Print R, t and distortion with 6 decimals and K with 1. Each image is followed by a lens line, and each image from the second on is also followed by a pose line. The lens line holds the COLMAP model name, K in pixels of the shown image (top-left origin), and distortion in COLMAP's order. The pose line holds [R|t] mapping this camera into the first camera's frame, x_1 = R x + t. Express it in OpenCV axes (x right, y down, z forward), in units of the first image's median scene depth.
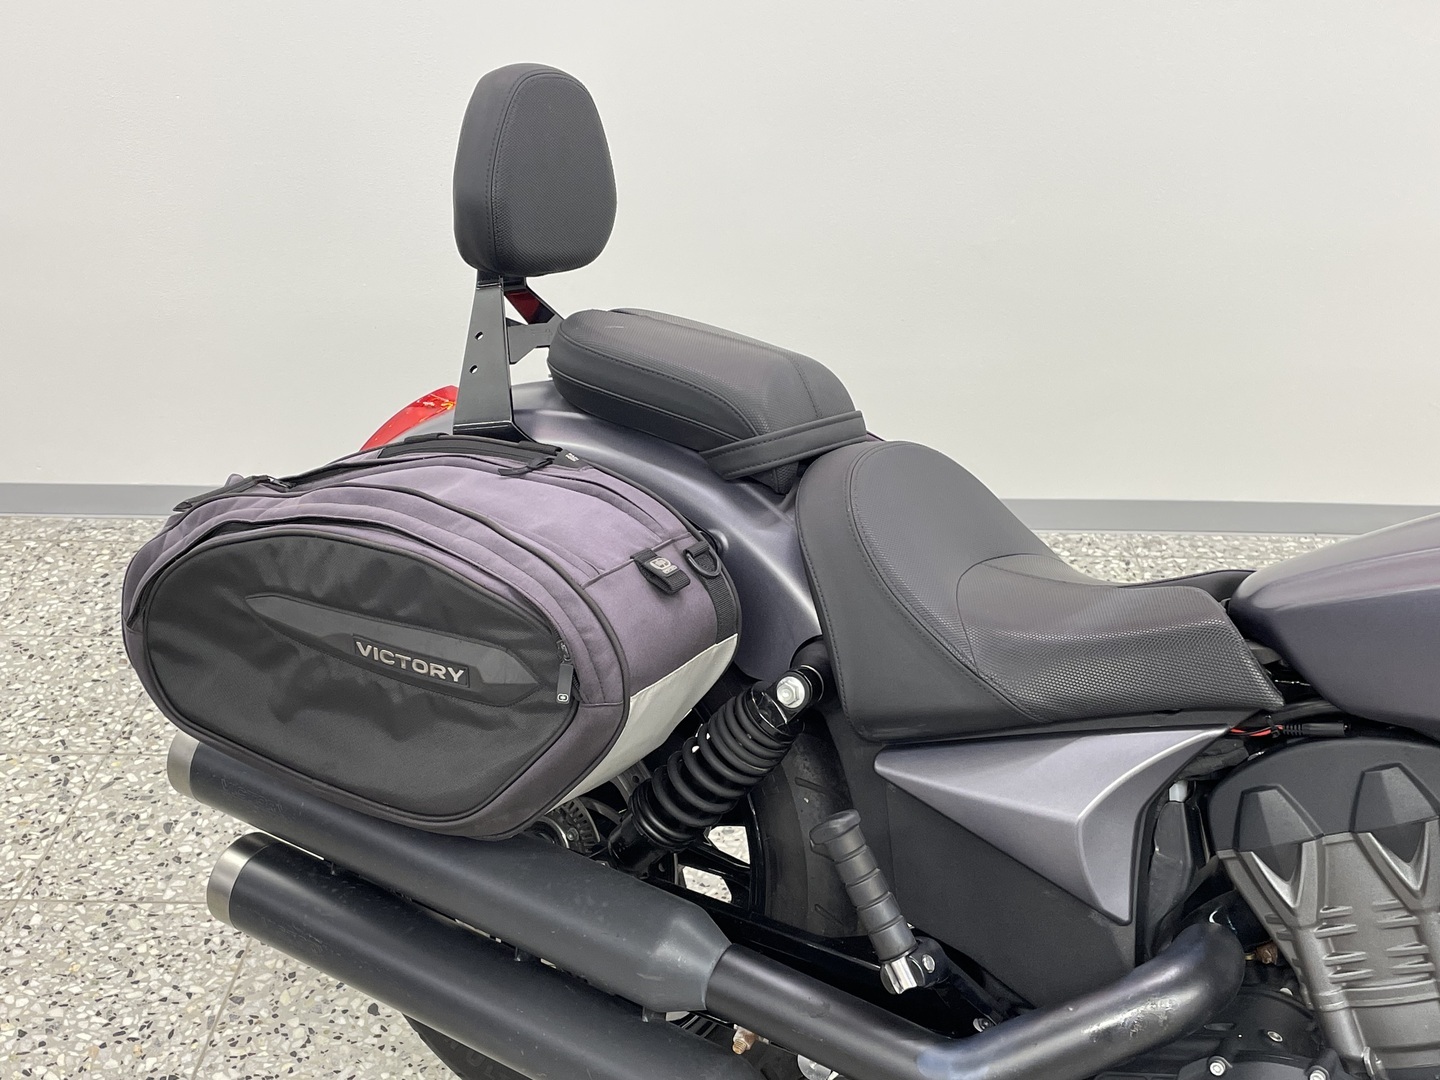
lens RADIAL K [[1706.1, 0, 691.4], [0, 1706.1, 545.2], [0, 0, 1]] dist [0.052164, 0.000000]
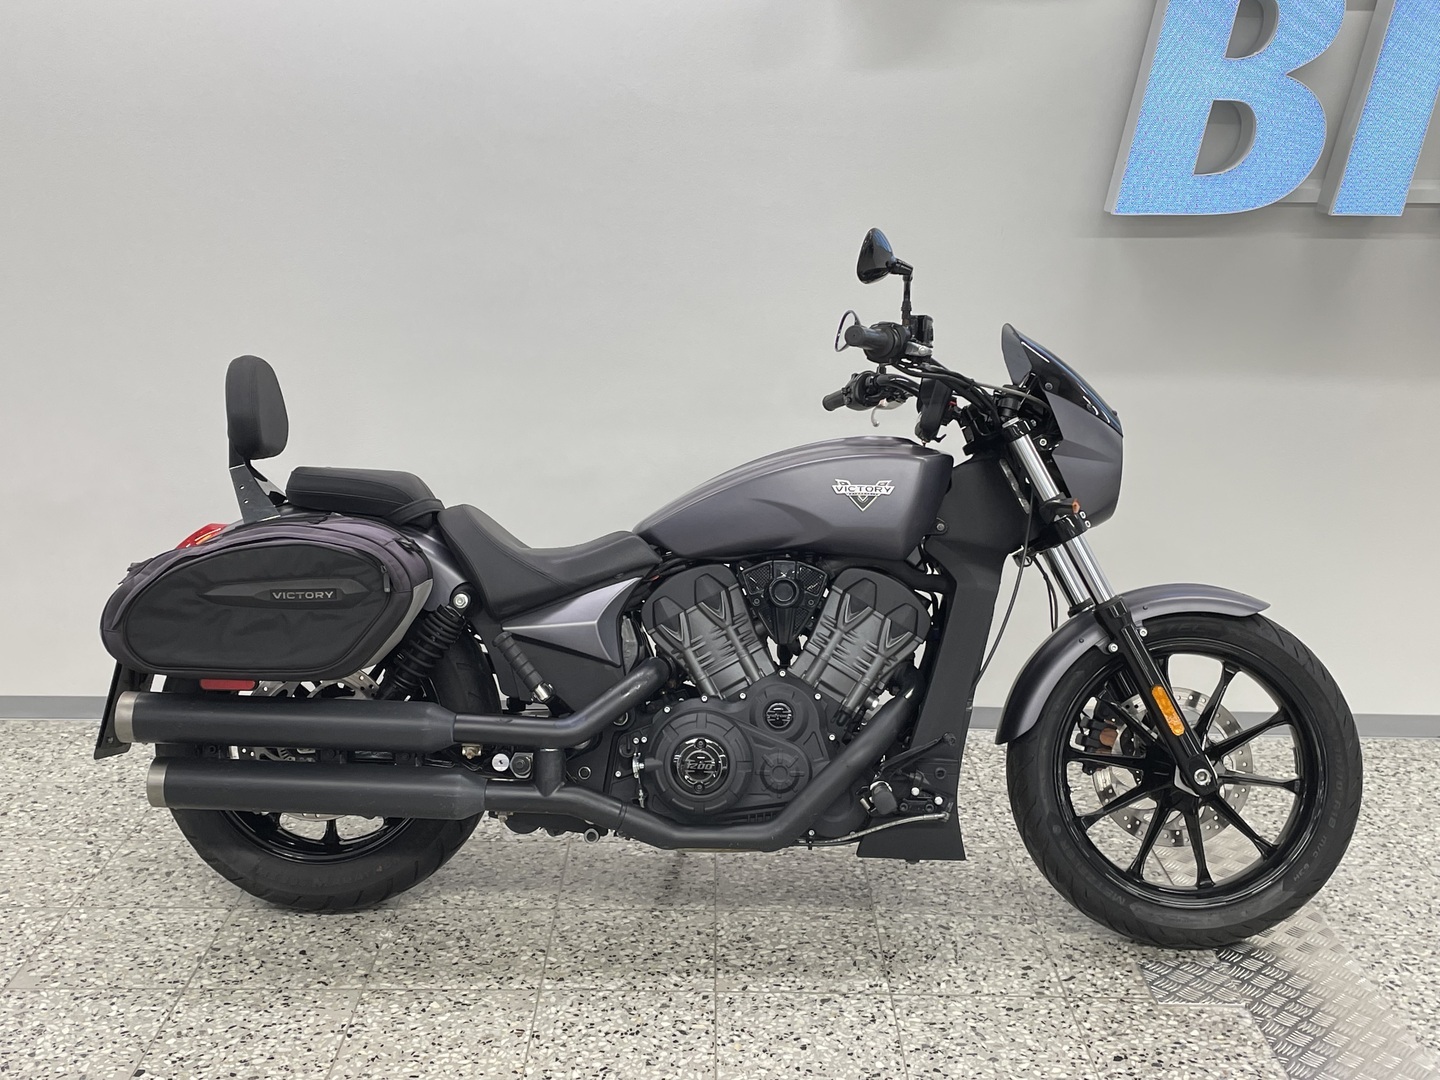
lens RADIAL K [[1706.1, 0, 726.2], [0, 1706.1, 544.1], [0, 0, 1]] dist [0.052164, 0.000000]
pose [[0.868832, -0.102724, 0.484333, -0.766781], [0.213619, 0.960278, -0.179537, 0.527057], [-0.446652, 0.259450, 0.856264, -1.167989]]
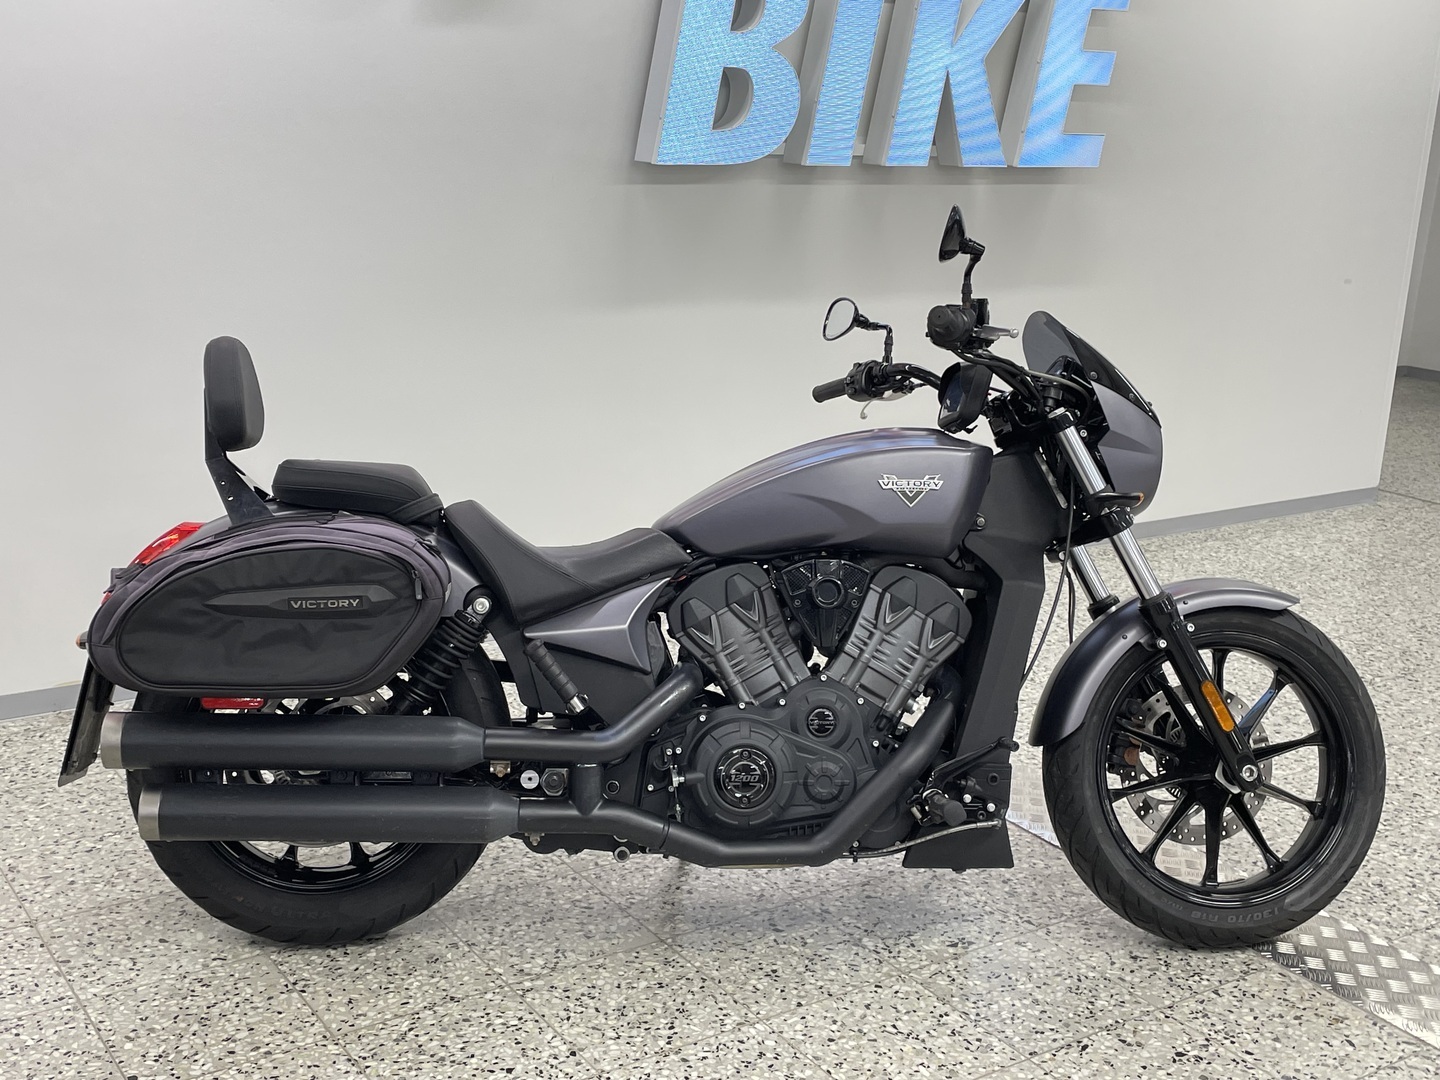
lens RADIAL K [[1706.1, 0, 724.6], [0, 1706.1, 563.3], [0, 0, 1]] dist [0.052164, 0.000000]
pose [[0.793225, -0.122676, 0.596444, -0.999925], [0.242959, 0.961914, -0.125271, 0.394122], [-0.558360, 0.244279, 0.792819, -0.871152]]
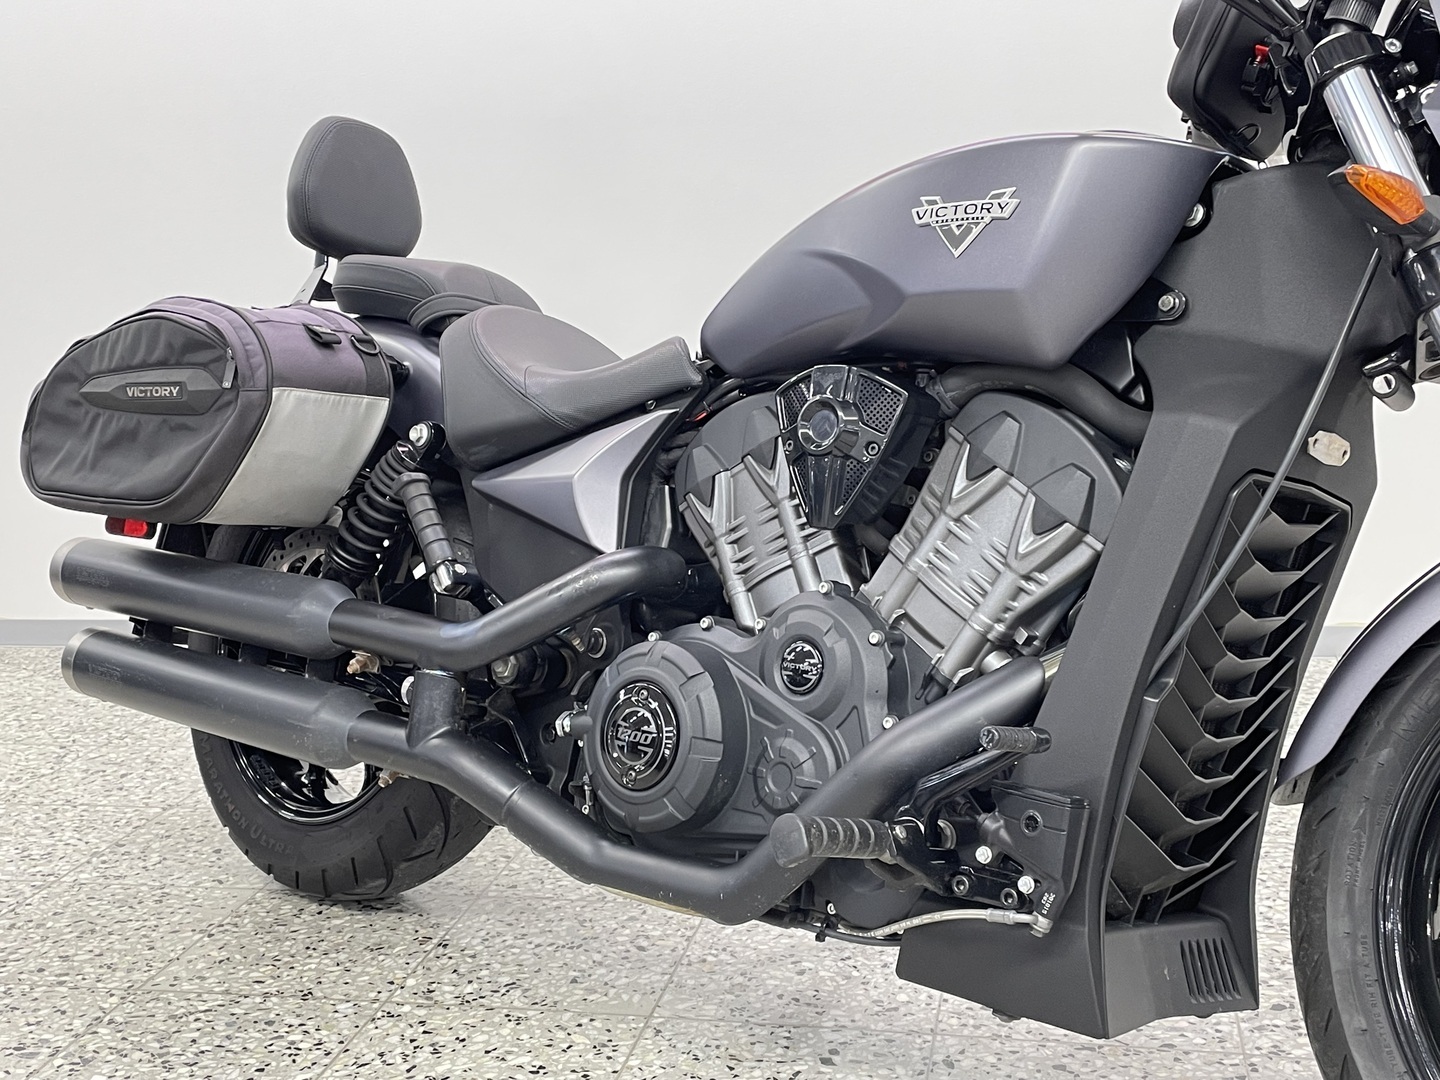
lens RADIAL K [[1706.1, 0, 685.0], [0, 1706.1, 528.3], [0, 0, 1]] dist [0.052164, 0.000000]
pose [[0.983918, -0.007348, -0.178471, 0.568151], [-0.049634, 0.948558, -0.312688, 0.637618], [0.171587, 0.316518, 0.932939, -0.281006]]
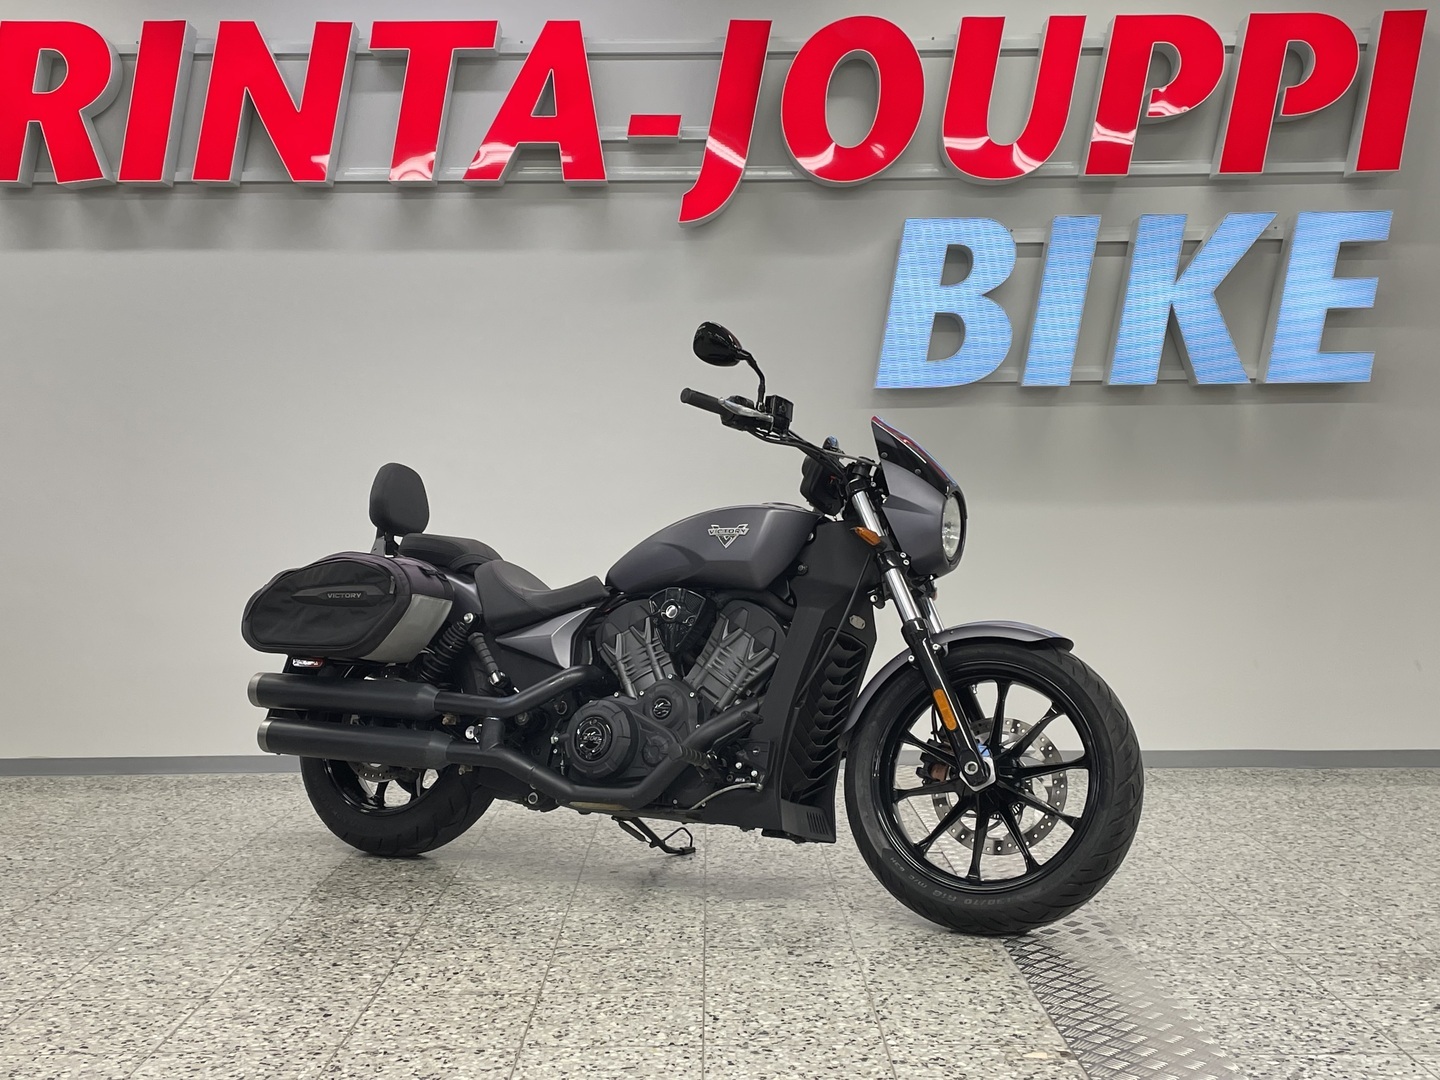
lens RADIAL K [[1706.1, 0, 722.5], [0, 1706.1, 532.7], [0, 0, 1]] dist [0.052164, 0.000000]
pose [[0.998517, 0.001378, 0.054423, 0.372832], [0.023539, 0.890468, -0.454437, 1.458284], [-0.049088, 0.455044, 0.889115, -1.960678]]
